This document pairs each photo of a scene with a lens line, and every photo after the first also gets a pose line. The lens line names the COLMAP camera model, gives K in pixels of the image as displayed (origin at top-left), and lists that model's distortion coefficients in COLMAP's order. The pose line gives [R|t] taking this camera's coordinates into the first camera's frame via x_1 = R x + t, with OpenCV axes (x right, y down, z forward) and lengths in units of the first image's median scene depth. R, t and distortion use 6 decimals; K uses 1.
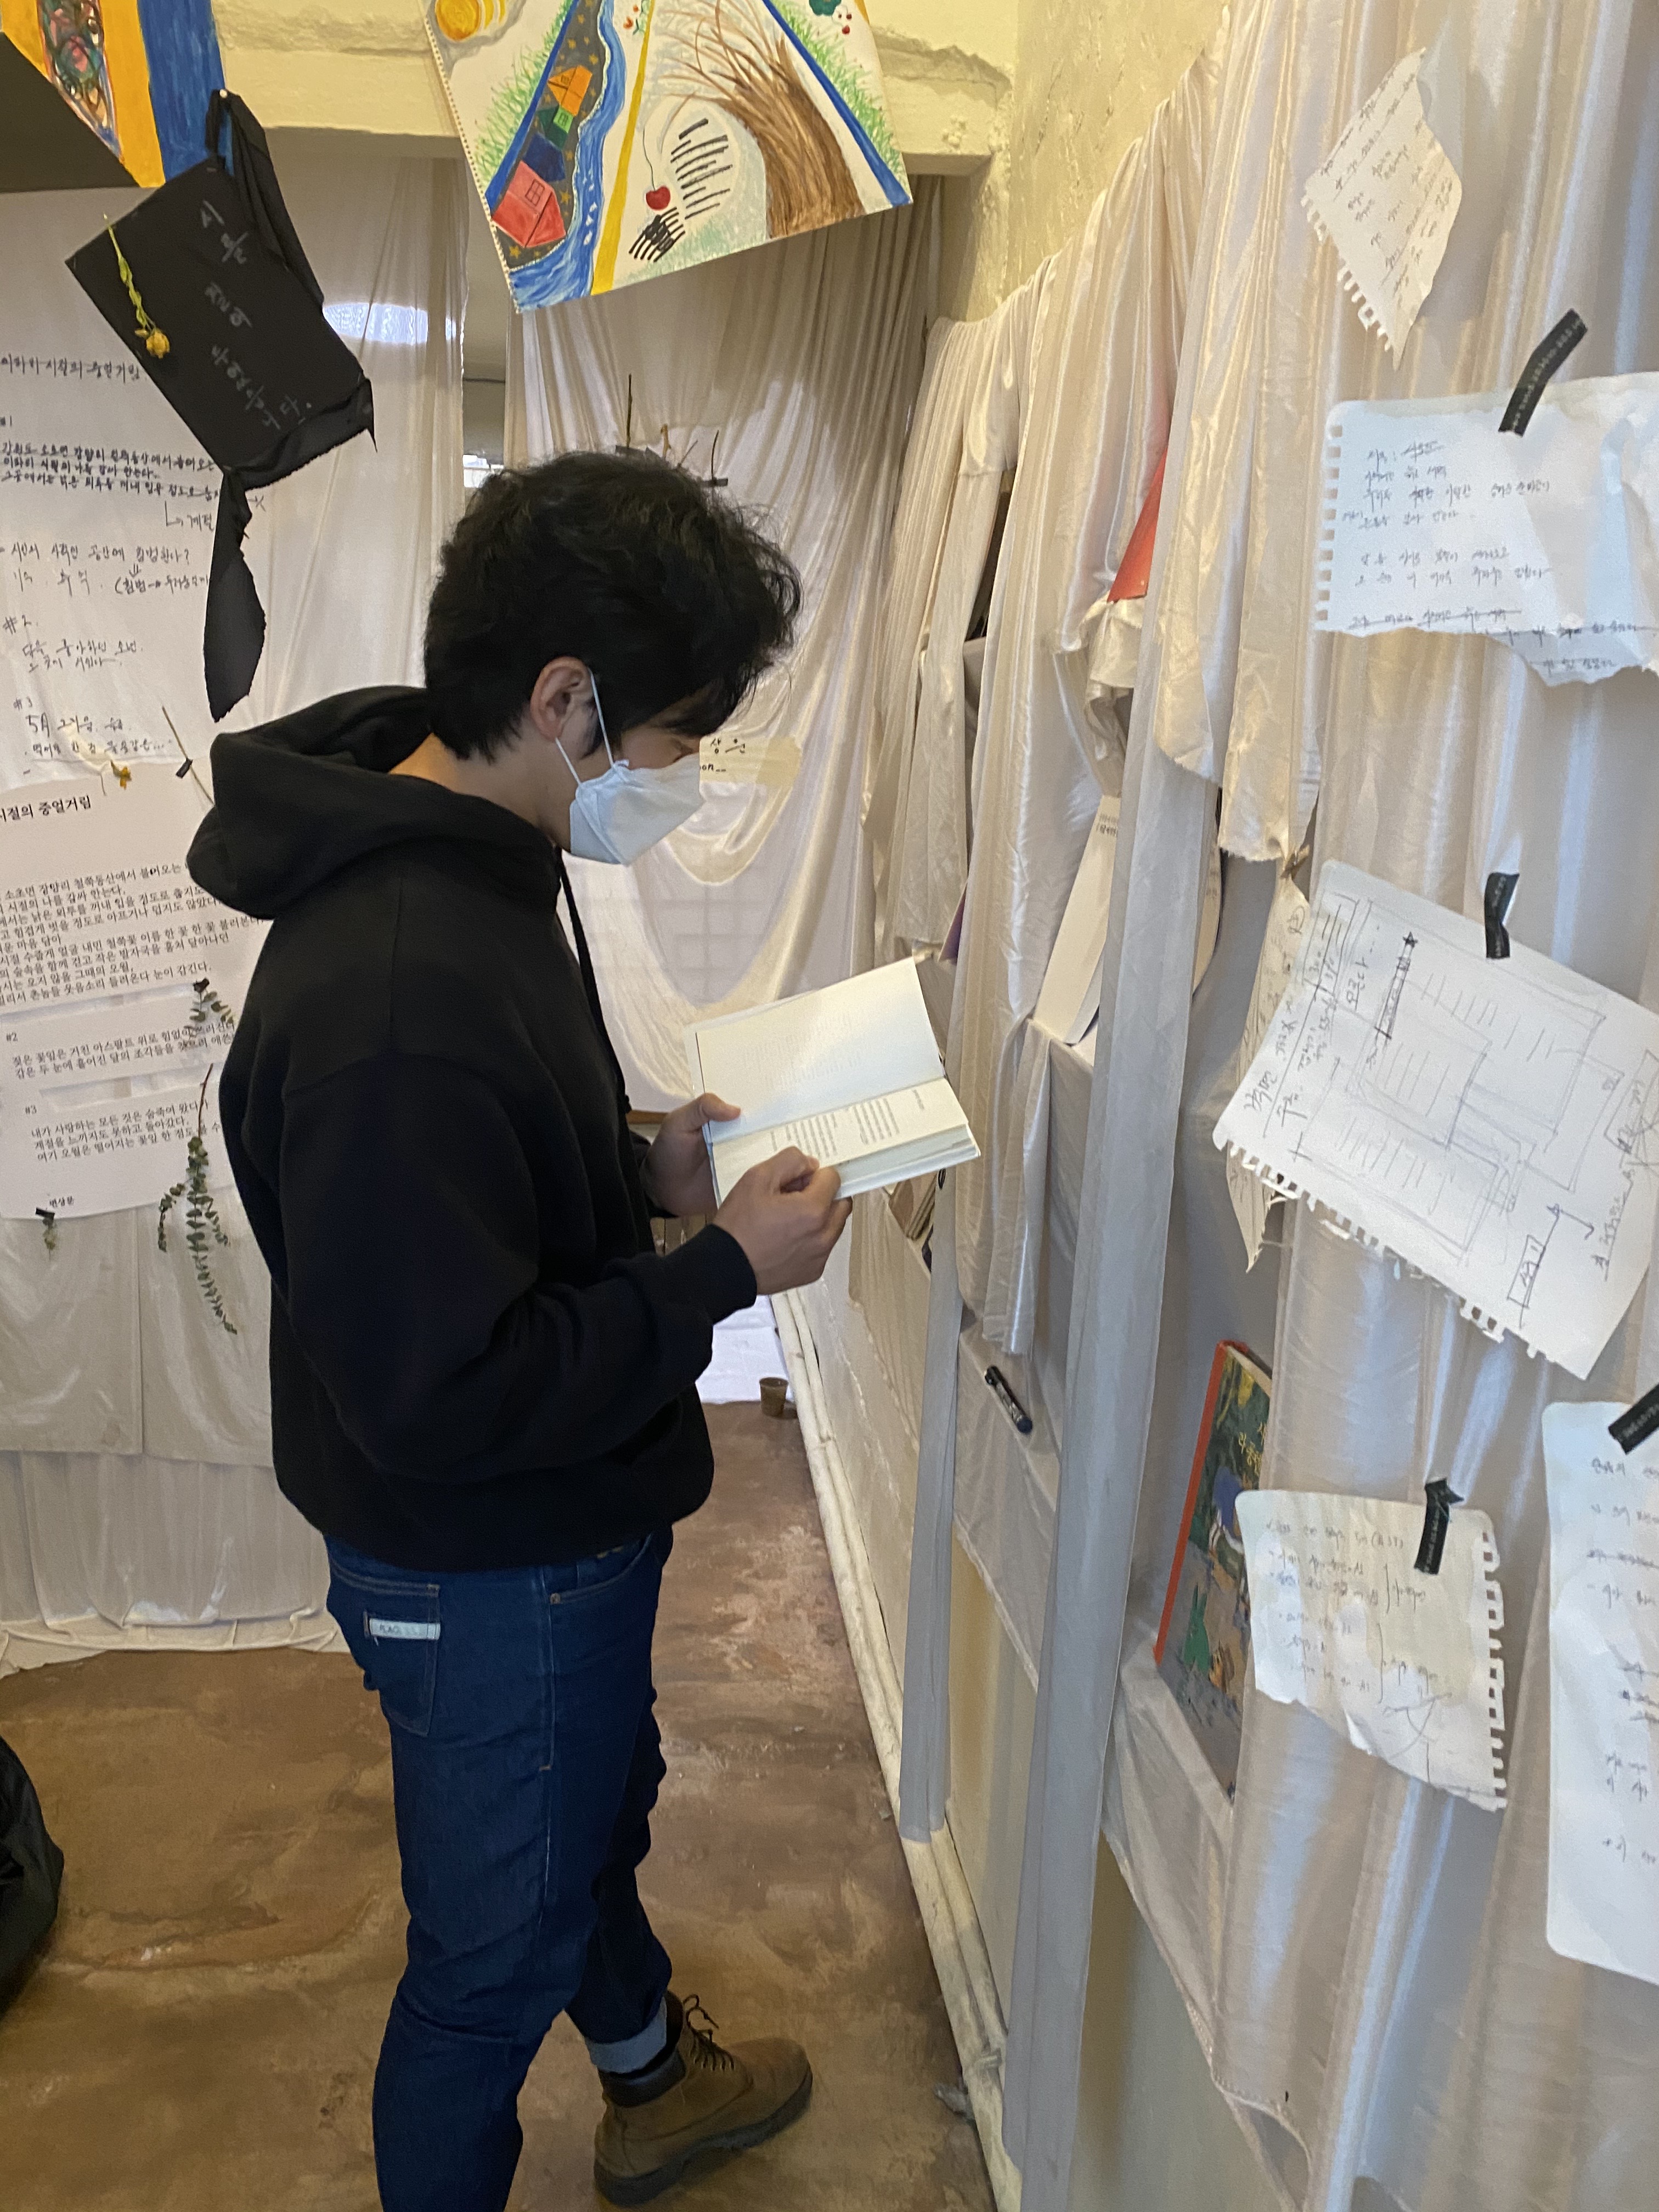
lens RADIAL K [[1697.0, 0, 822.3], [0, 1697.0, 1107.3], [0, 0, 1]] dist [0.031776, -0.039266]
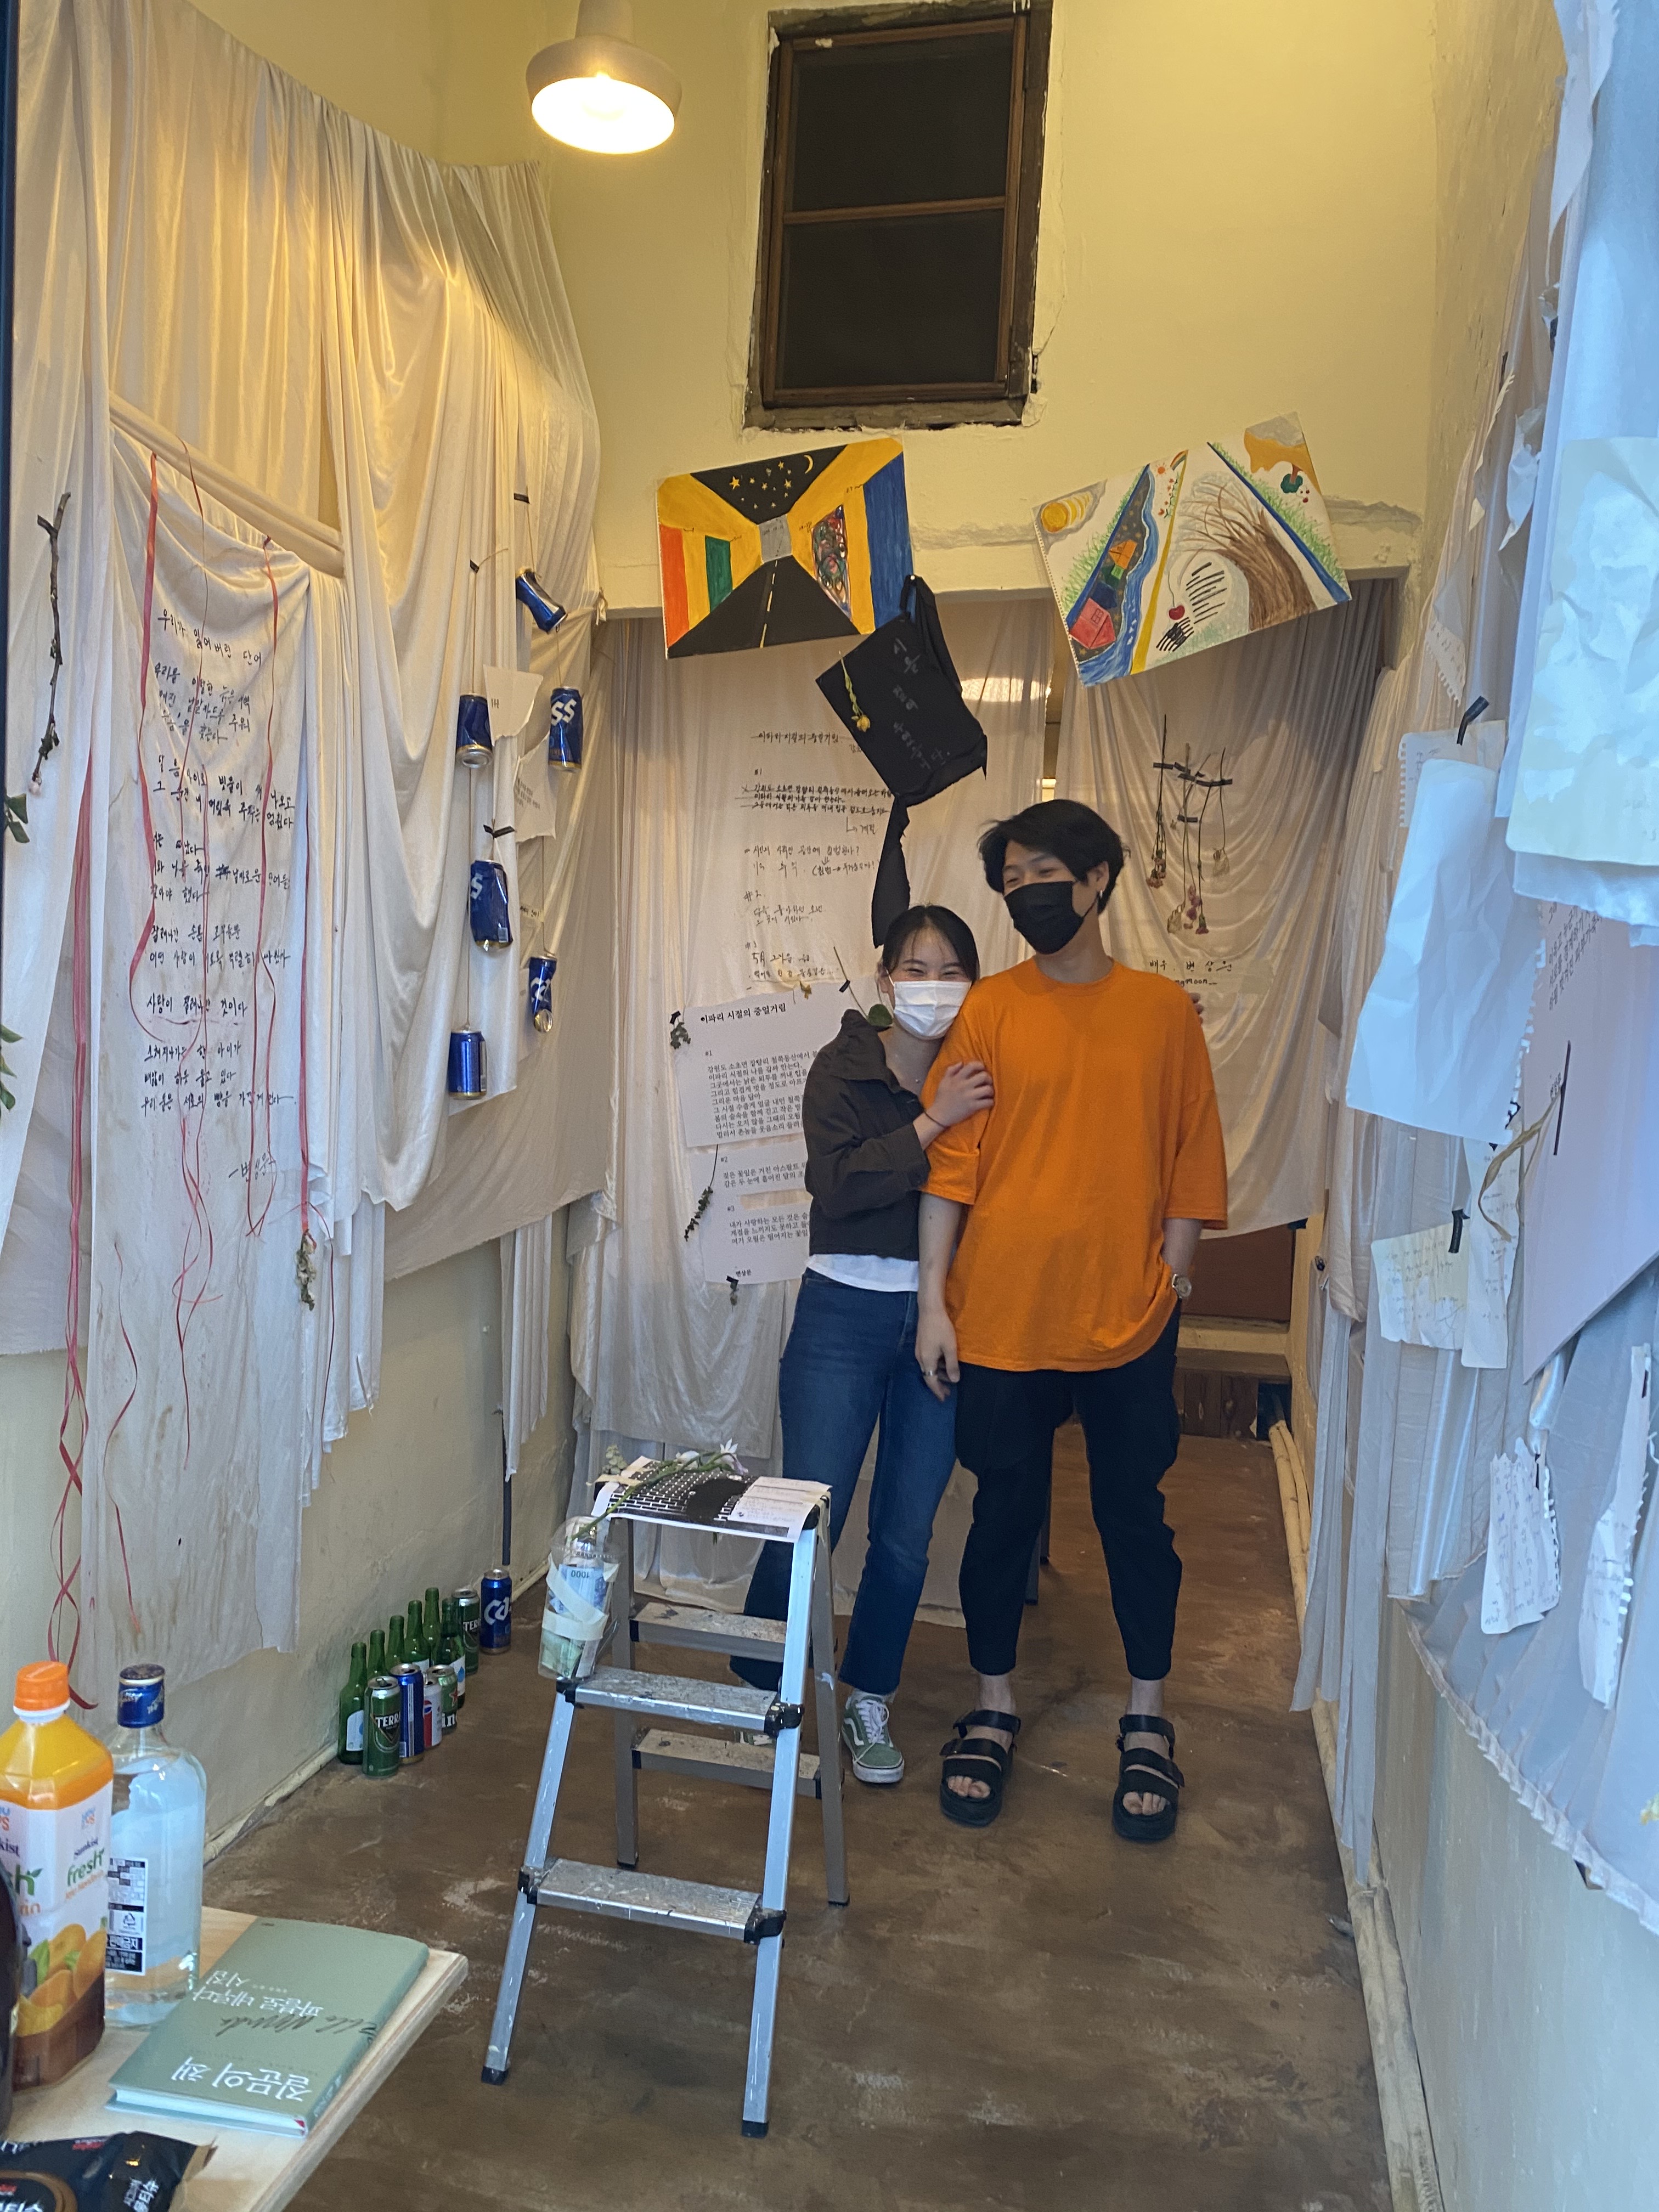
lens RADIAL K [[1697.0, 0, 790.6], [0, 1697.0, 1097.5], [0, 0, 1]] dist [0.031776, -0.039266]
pose [[0.939514, 0.016079, -0.342133, 0.113066], [-0.076595, 0.983463, -0.164114, 0.184983], [0.333836, 0.180393, 0.925209, -0.478735]]
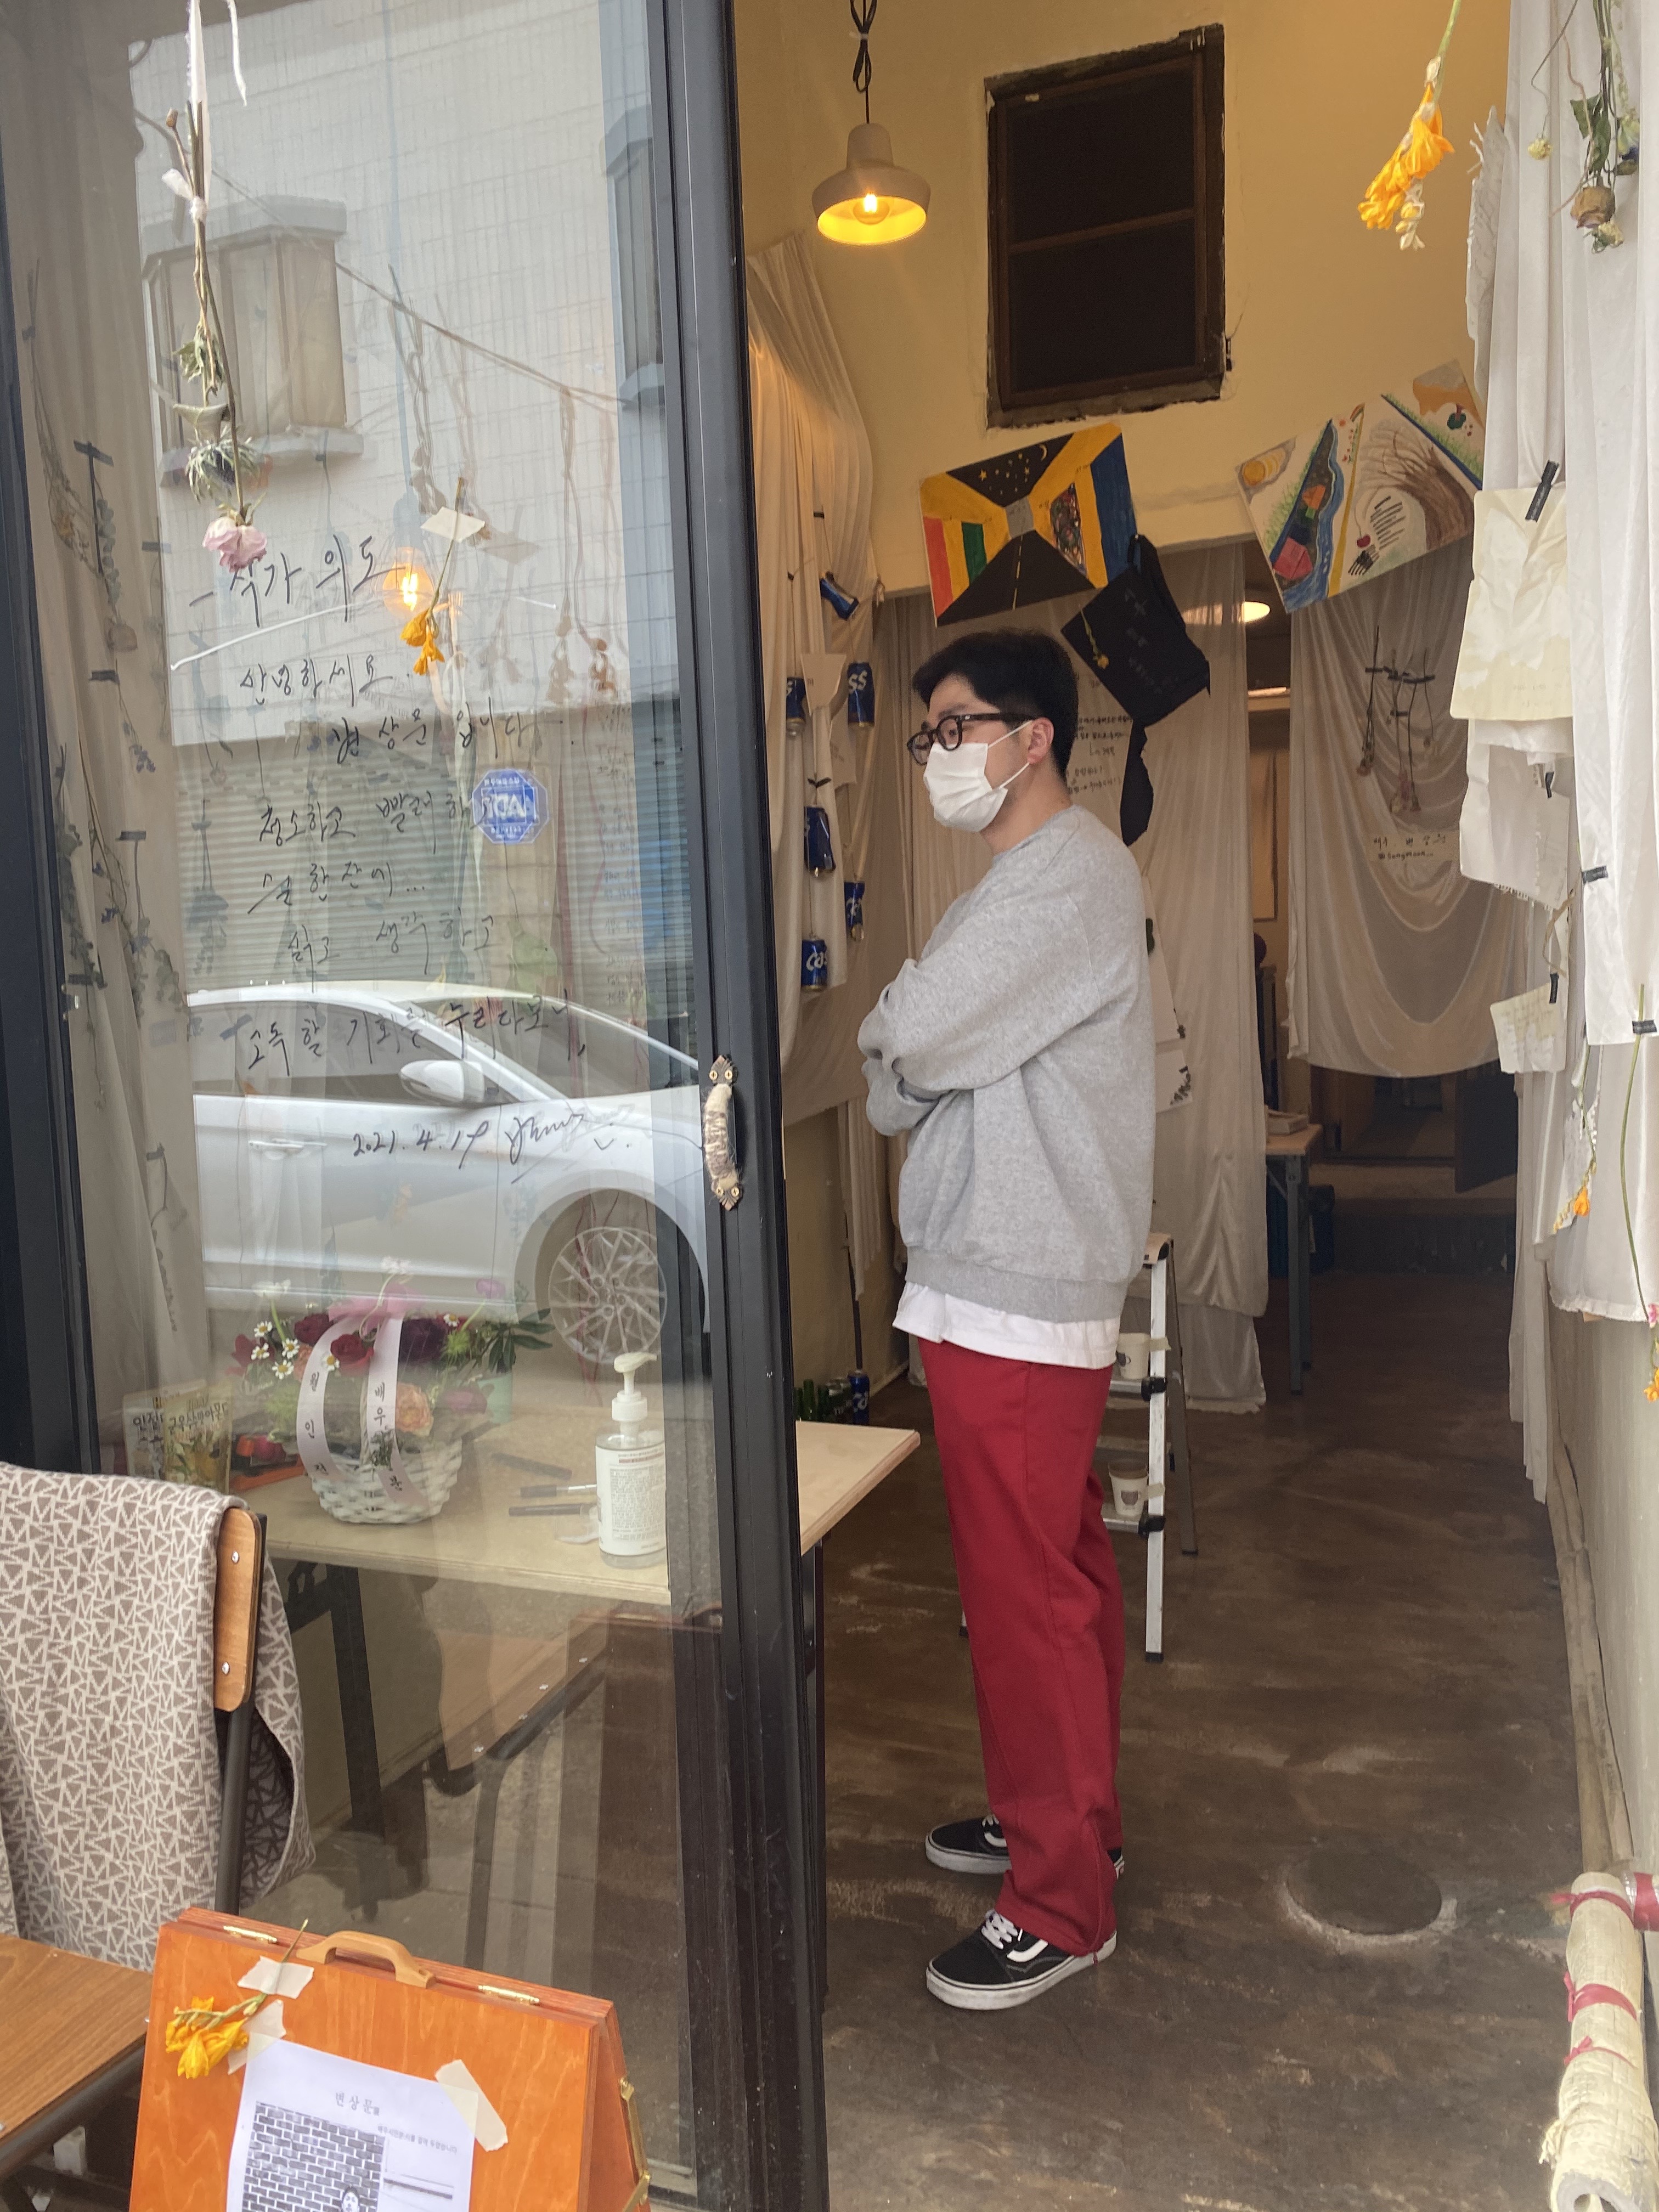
lens RADIAL K [[1697.0, 0, 813.3], [0, 1697.0, 1118.4], [0, 0, 1]] dist [0.031776, -0.039266]
pose [[0.881614, -0.033237, -0.470800, 0.231958], [-0.023891, 0.993096, -0.114848, 0.320436], [0.471367, 0.112500, 0.874733, -0.843242]]
